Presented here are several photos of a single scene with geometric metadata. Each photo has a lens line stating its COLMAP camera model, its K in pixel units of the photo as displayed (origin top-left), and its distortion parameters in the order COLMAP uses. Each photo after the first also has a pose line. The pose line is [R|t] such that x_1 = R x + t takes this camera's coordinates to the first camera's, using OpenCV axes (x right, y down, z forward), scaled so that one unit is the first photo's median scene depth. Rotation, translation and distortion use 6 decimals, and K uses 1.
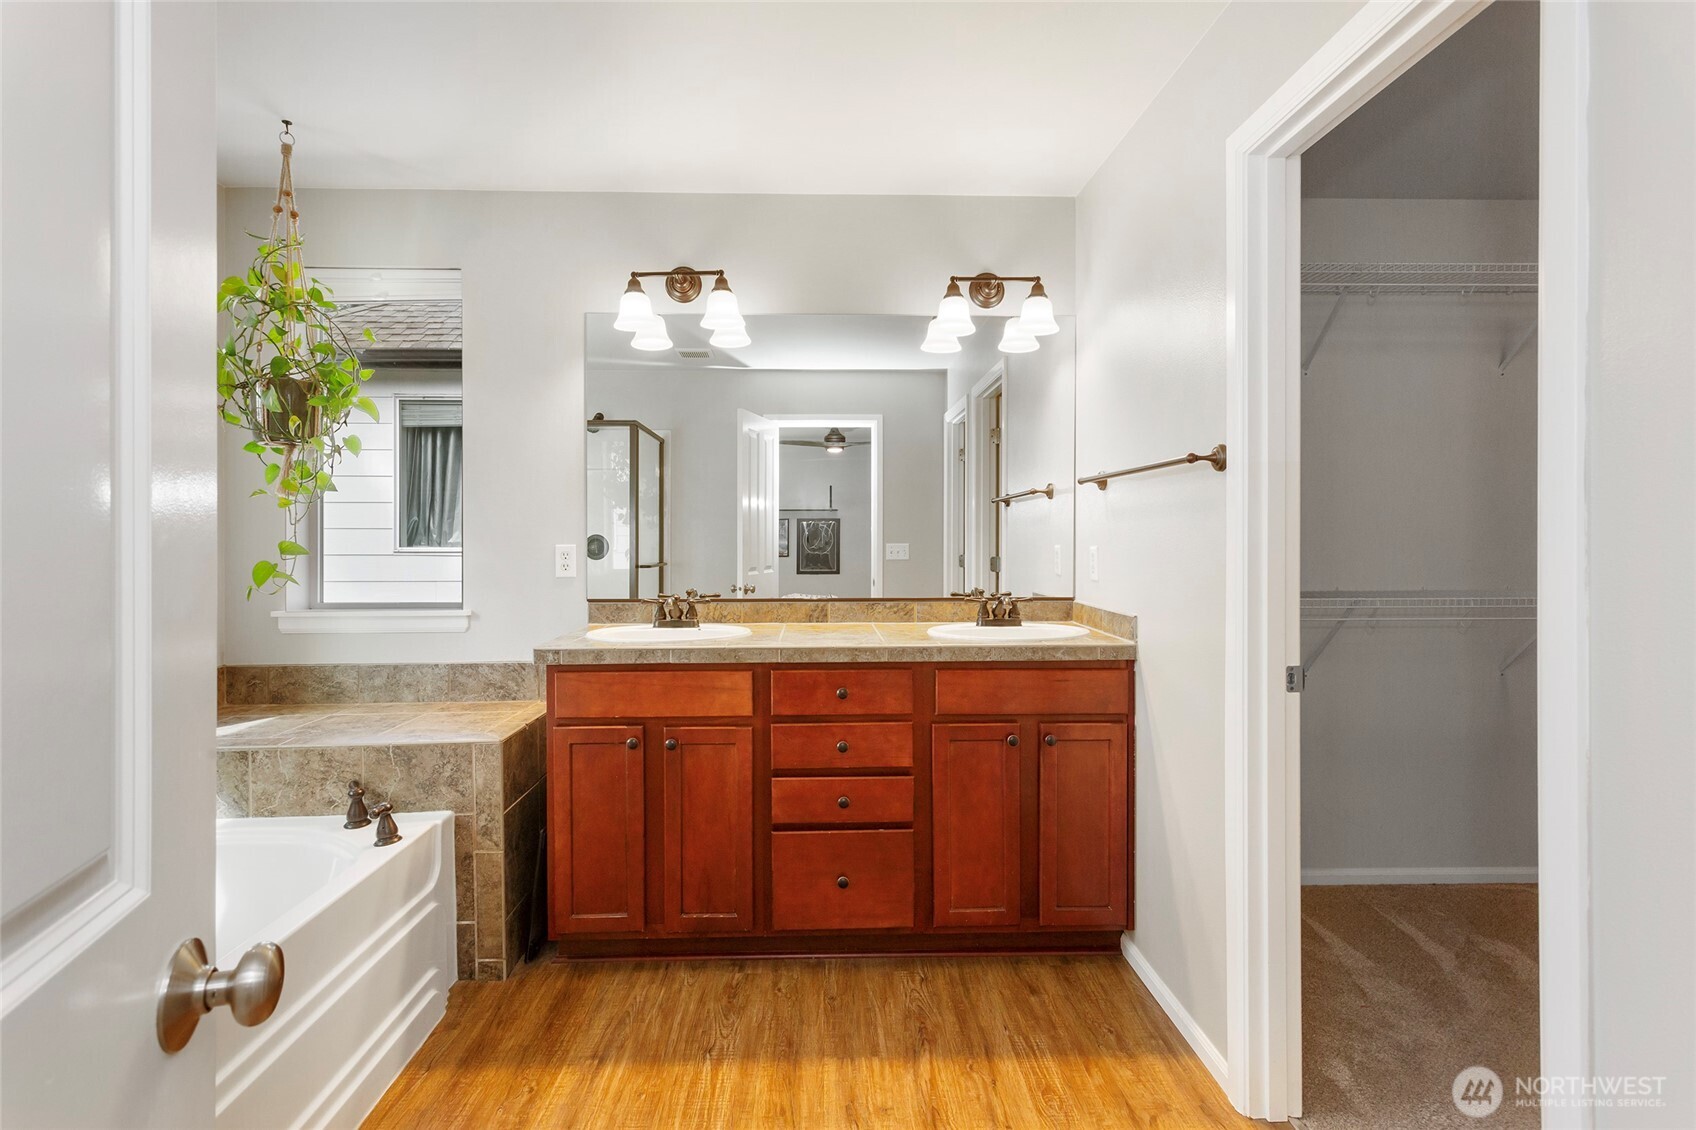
lens RADIAL K [[819.6, 0, 855.5], [0, 819.6, 548.9], [0, 0, 1]] dist [0.005124, -0.002077]
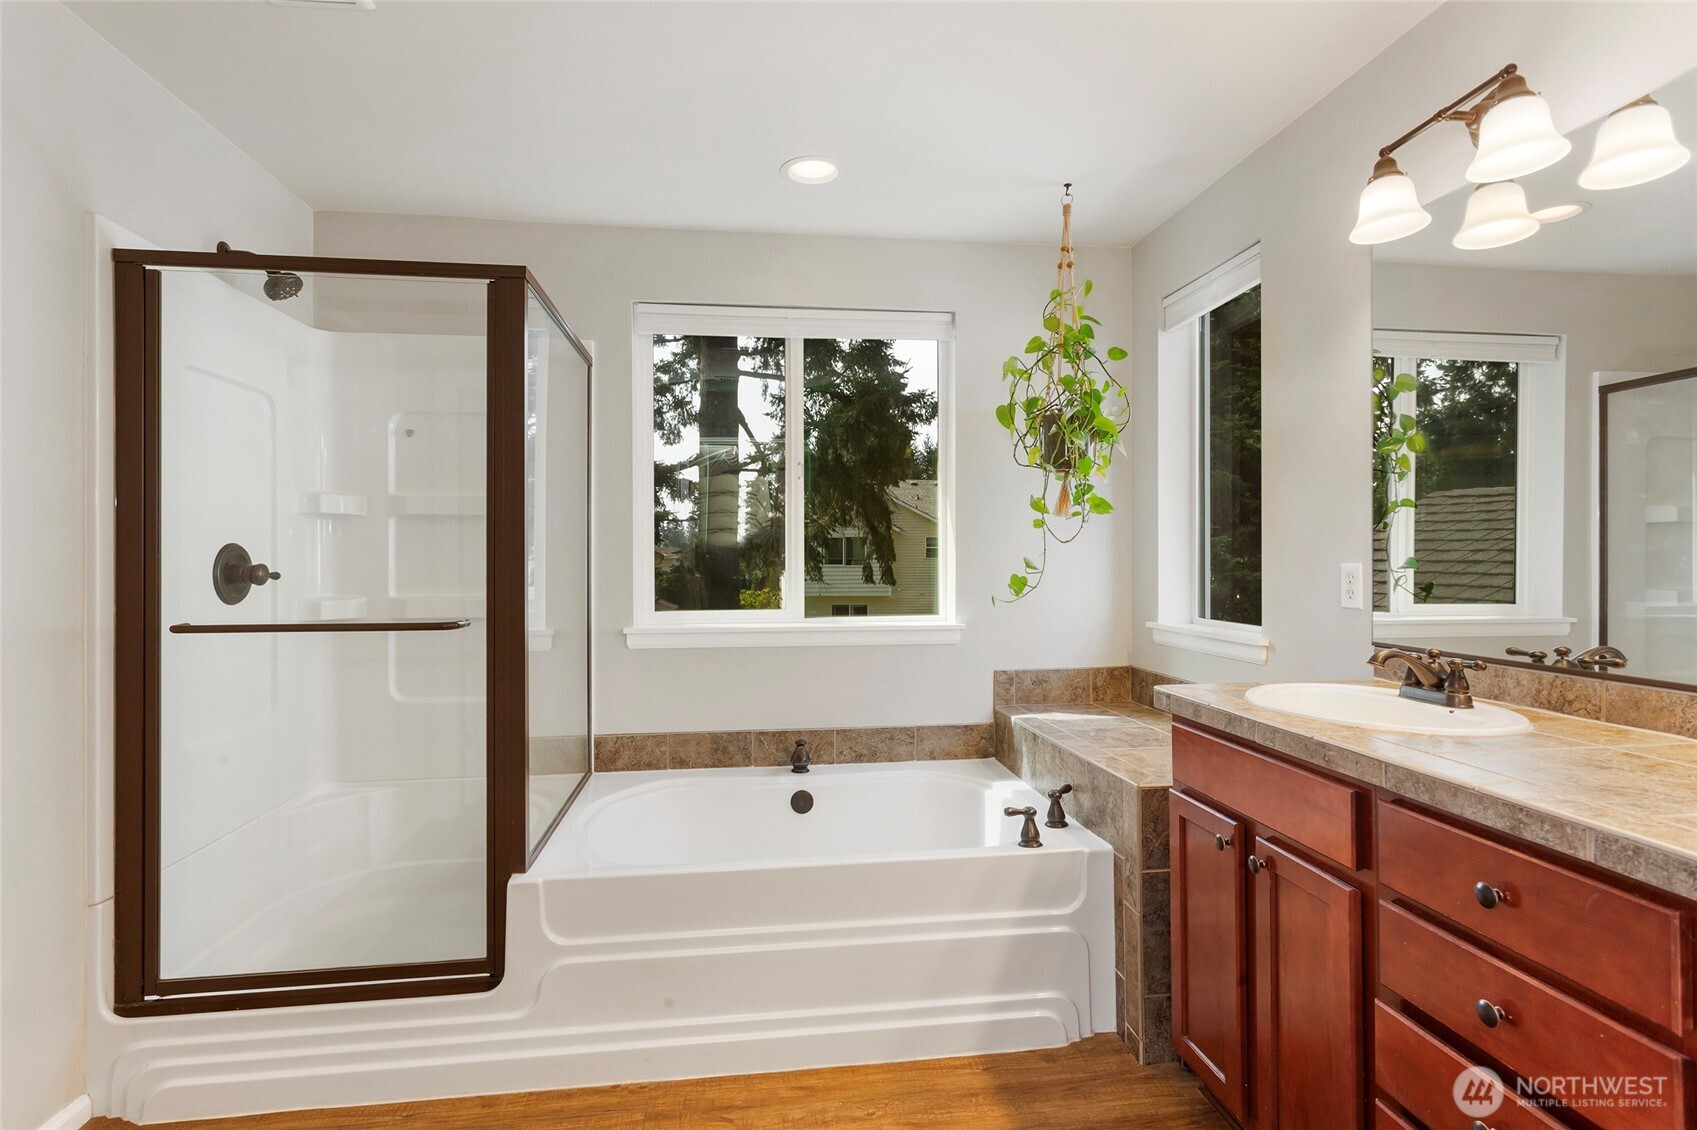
lens RADIAL K [[820.1, 0, 841.8], [0, 820.1, 560.2], [0, 0, 1]] dist [0.005124, -0.002077]
pose [[0.093445, 0.007115, -0.995599, 0.403827], [-0.011681, 0.999913, 0.006049, -0.008805], [0.995556, 0.011064, 0.093520, 0.595293]]
